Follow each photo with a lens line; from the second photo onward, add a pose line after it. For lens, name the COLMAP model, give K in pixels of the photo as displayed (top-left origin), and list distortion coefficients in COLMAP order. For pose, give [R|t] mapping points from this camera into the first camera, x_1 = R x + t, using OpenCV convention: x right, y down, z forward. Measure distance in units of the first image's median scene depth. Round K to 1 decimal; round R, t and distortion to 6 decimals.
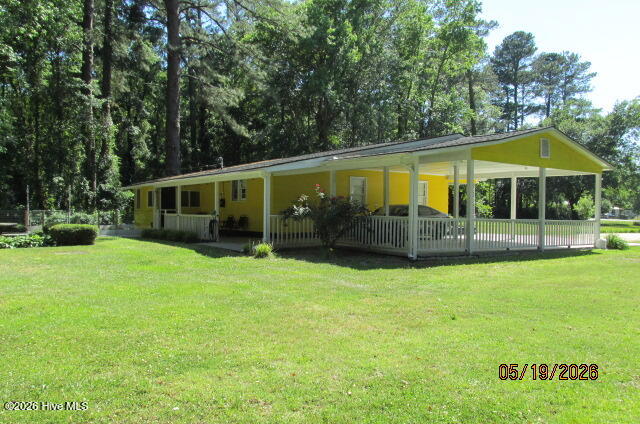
lens RADIAL K [[522.1, 0, 320.3], [0, 522.1, 208.5], [0, 0, 1]] dist [-0.041289, -0.000769]
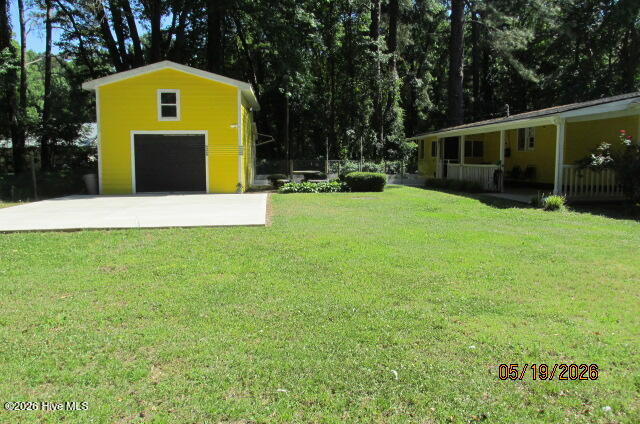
lens RADIAL K [[522.1, 0, 320.3], [0, 522.1, 208.5], [0, 0, 1]] dist [-0.041289, -0.000769]
pose [[0.866848, 0.046106, -0.496437, -0.006304], [0.000384, 0.995653, 0.093139, 0.002255], [0.498573, -0.080928, 0.863062, -0.003657]]
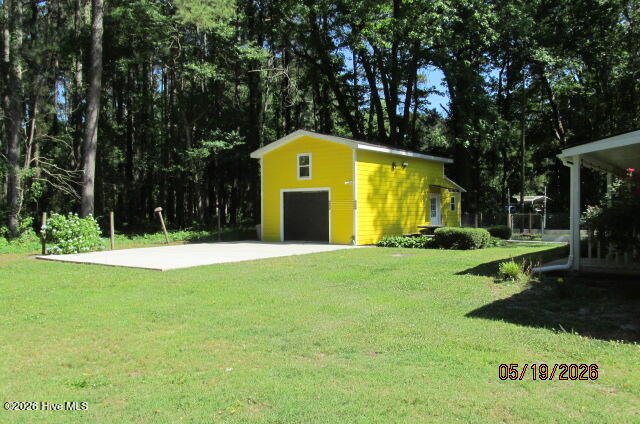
lens RADIAL K [[522.1, 0, 320.3], [0, 522.1, 208.5], [0, 0, 1]] dist [-0.041289, -0.000769]
pose [[0.295003, -0.012977, -0.955408, 0.243039], [-0.016487, 0.999690, -0.018669, 0.009214], [0.955354, 0.021259, 0.294697, 0.279938]]
